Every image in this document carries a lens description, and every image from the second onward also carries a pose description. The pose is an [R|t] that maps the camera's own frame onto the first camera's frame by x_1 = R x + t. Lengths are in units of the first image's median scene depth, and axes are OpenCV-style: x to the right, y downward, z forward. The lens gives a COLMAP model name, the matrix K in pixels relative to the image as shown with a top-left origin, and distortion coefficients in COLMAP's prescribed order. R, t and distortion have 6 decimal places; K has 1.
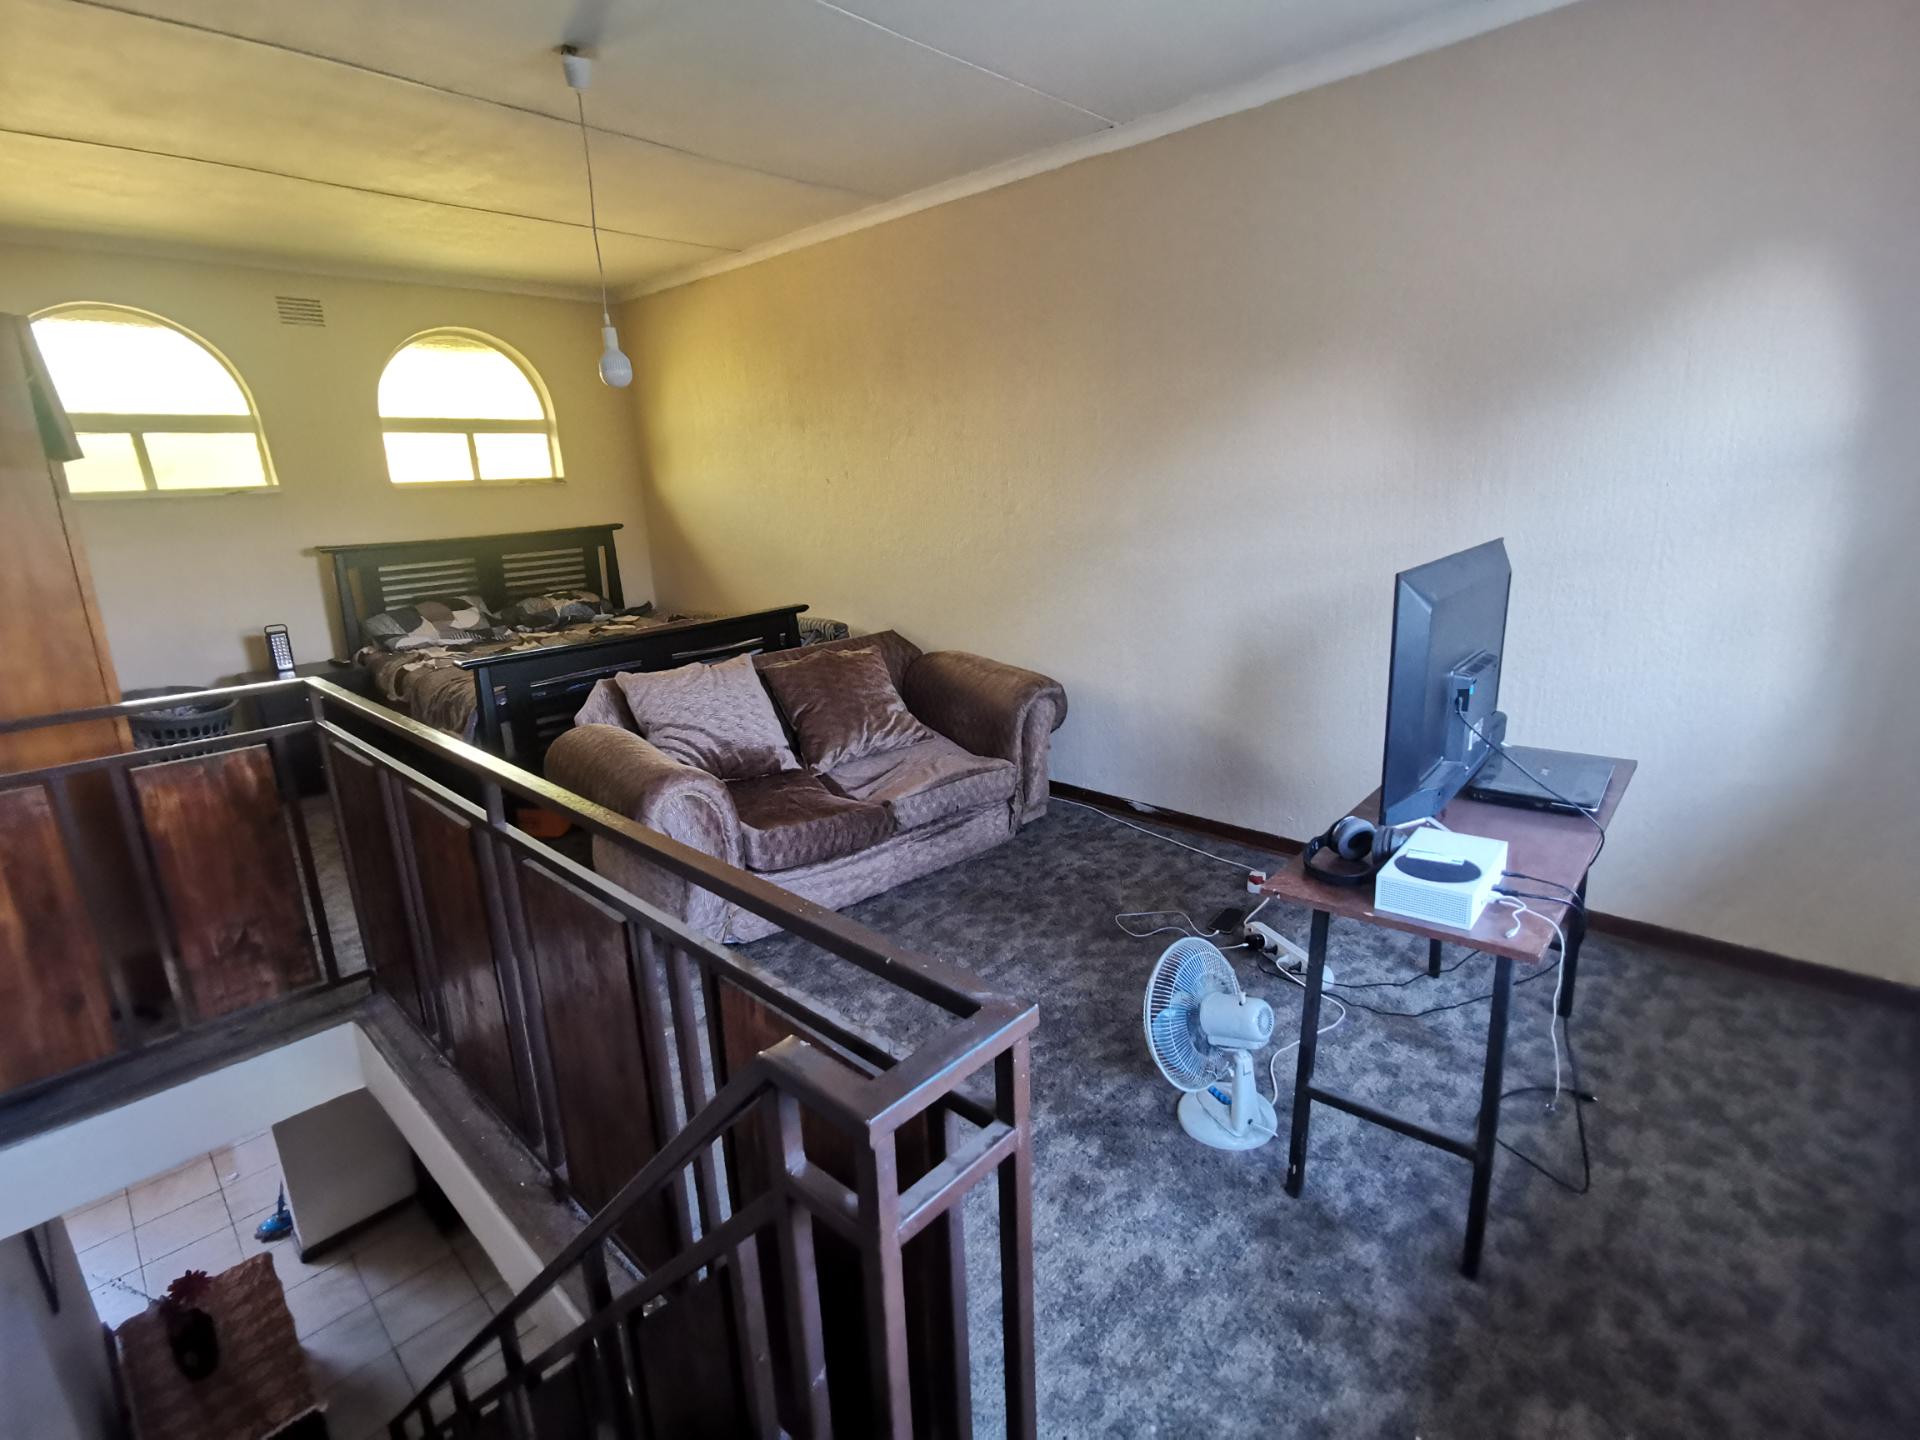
lens RADIAL K [[924.4, 0, 960.0], [0, 924.4, 720.0], [0, 0, 1]] dist [-0.041424, 0.037511]
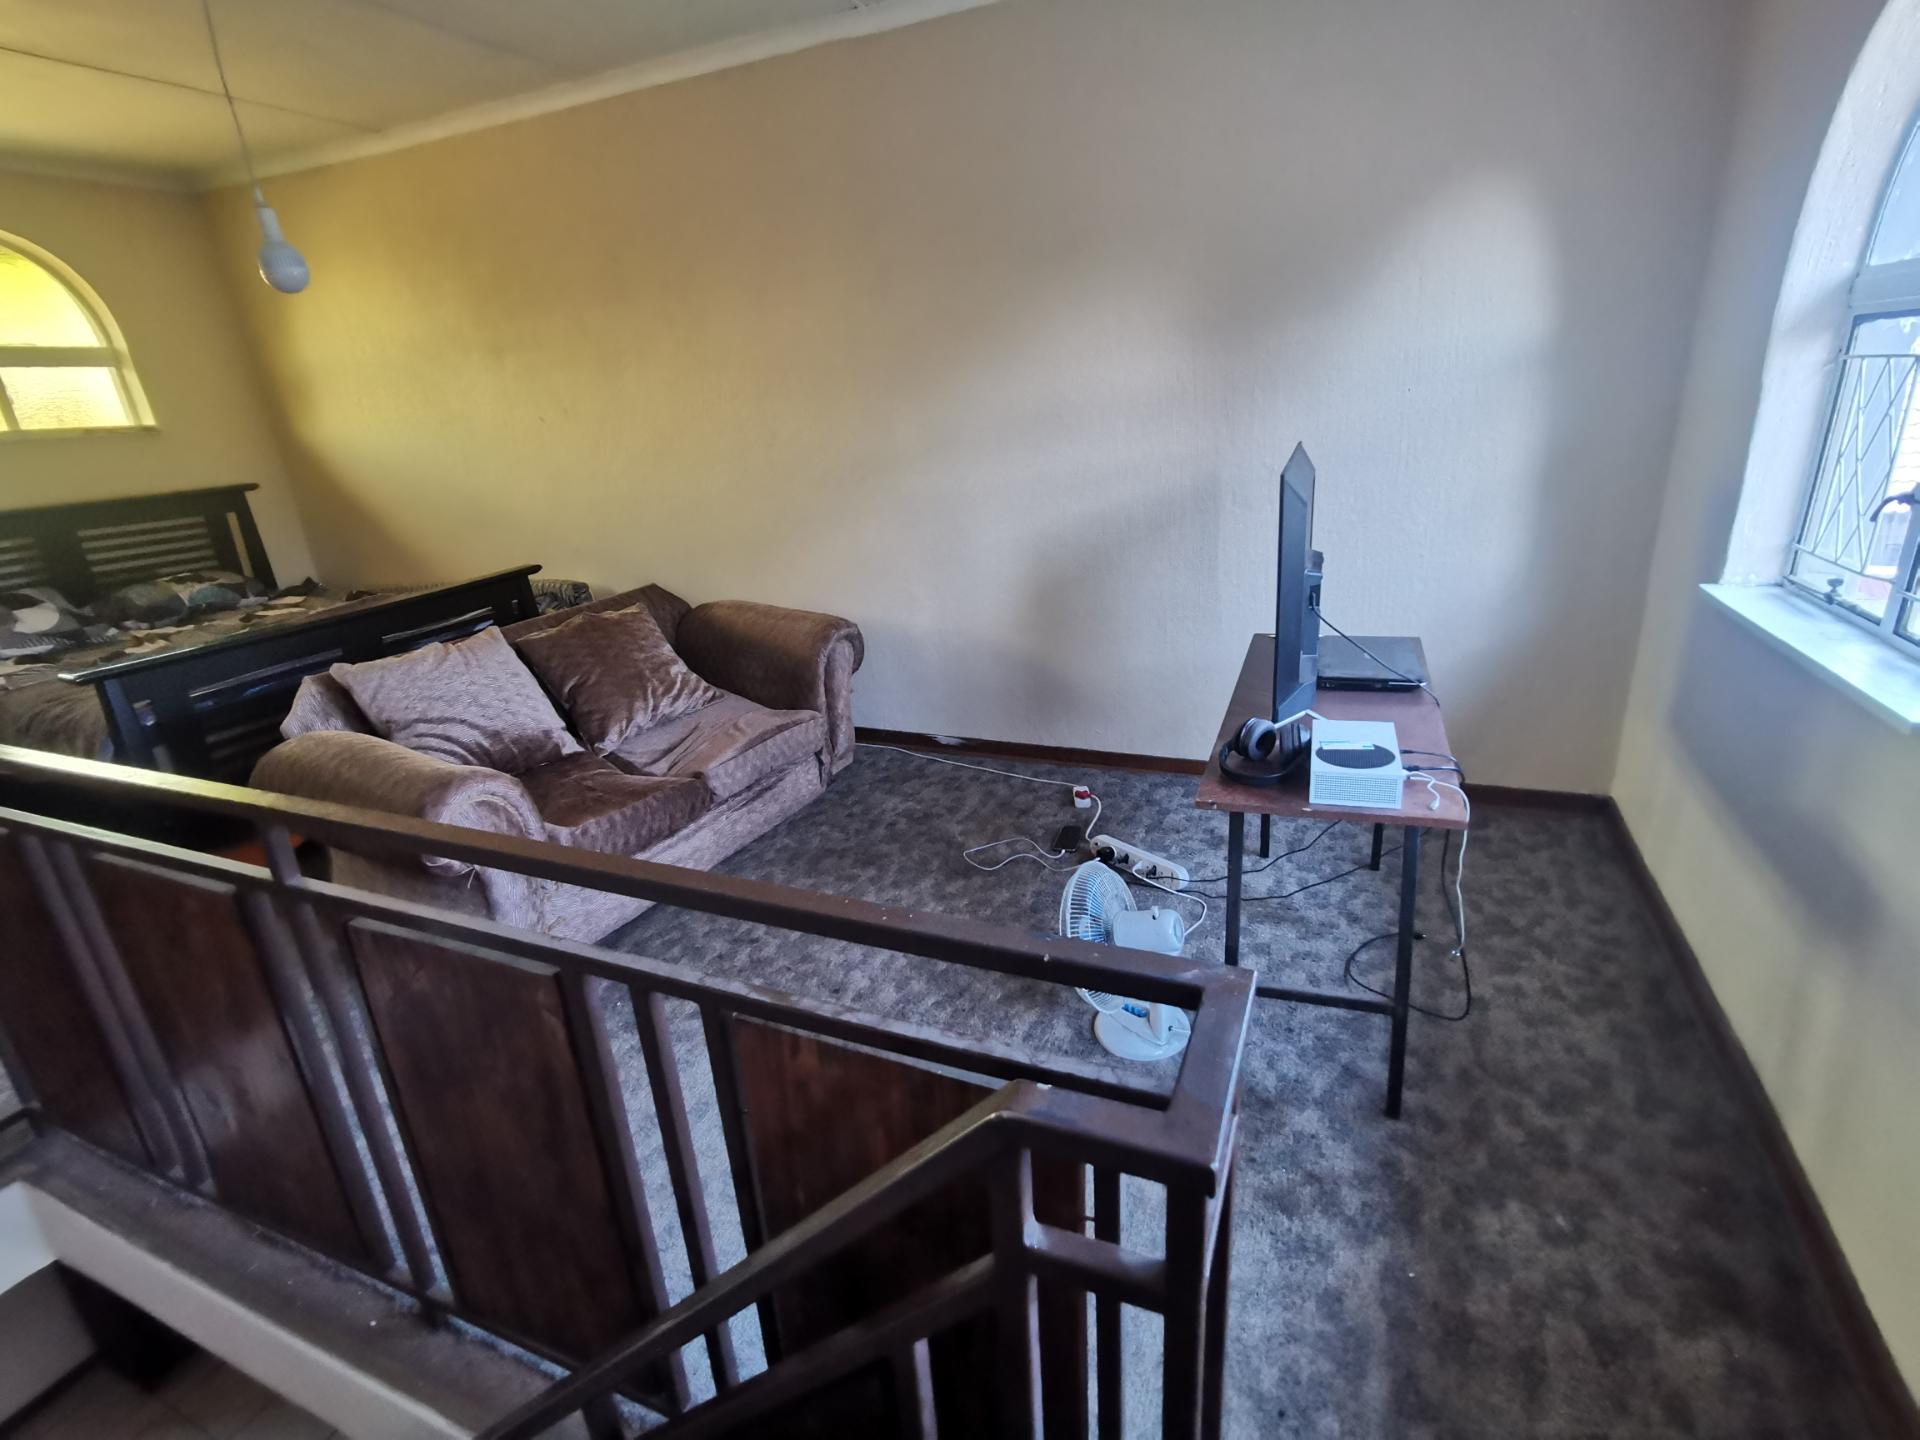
lens RADIAL K [[924.4, 0, 960.0], [0, 924.4, 720.0], [0, 0, 1]] dist [-0.041424, 0.037511]
pose [[0.943242, -0.132417, 0.304567, -0.100842], [0.112692, 0.990279, 0.081539, -0.006983], [-0.312403, -0.042588, 0.948995, 0.066897]]
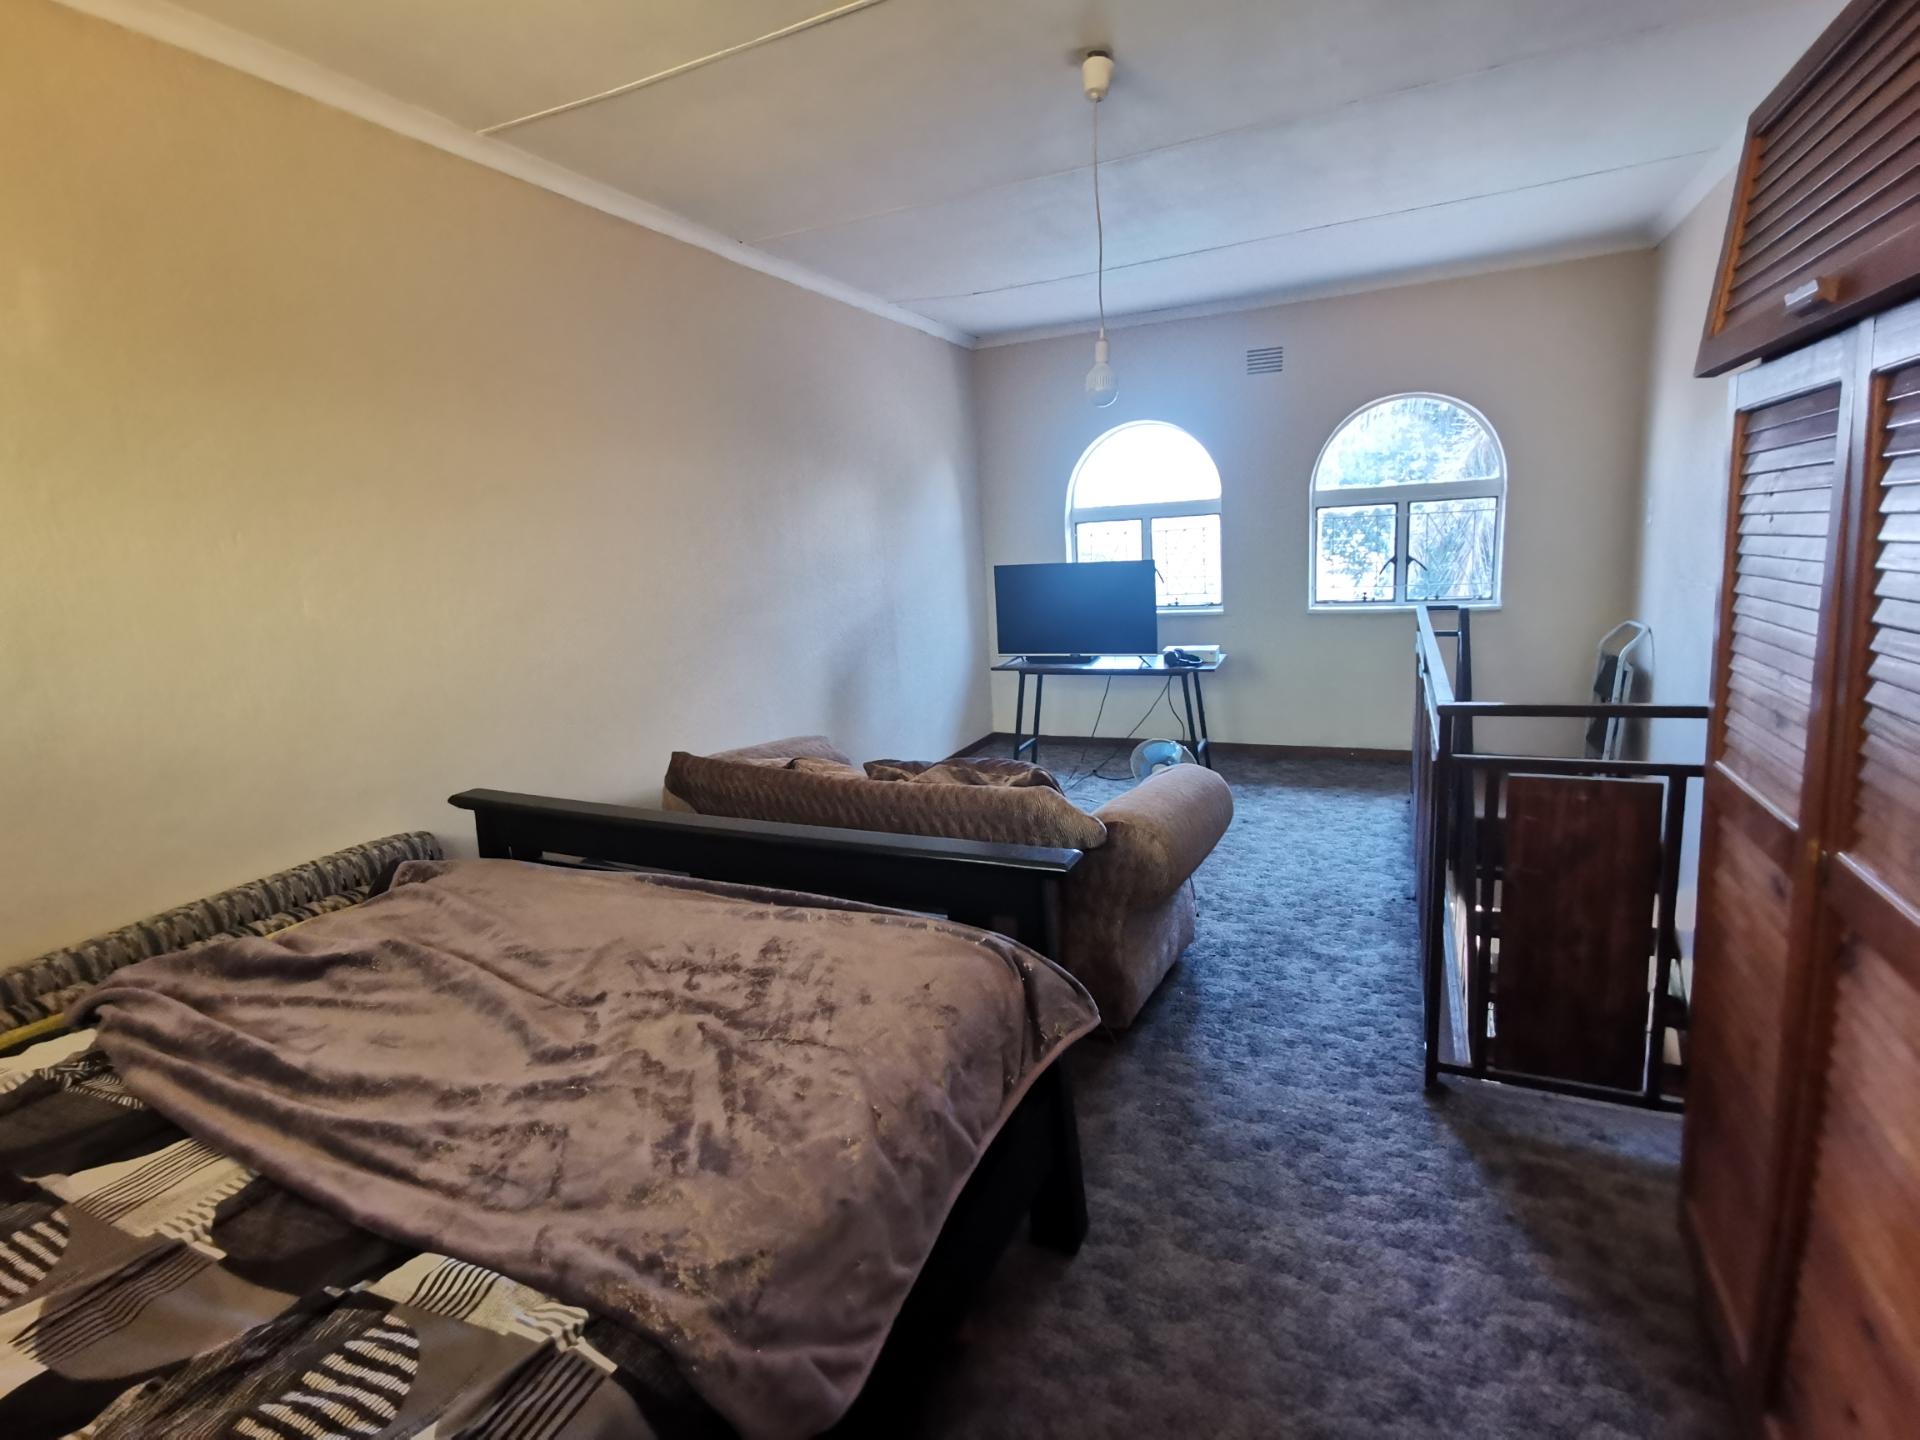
lens RADIAL K [[924.4, 0, 960.0], [0, 924.4, 720.0], [0, 0, 1]] dist [-0.041424, 0.037511]
pose [[-0.294600, -0.128813, 0.946899, -1.022861], [0.314264, 0.922701, 0.223295, -0.259512], [-0.902468, 0.363359, -0.231346, 1.179553]]
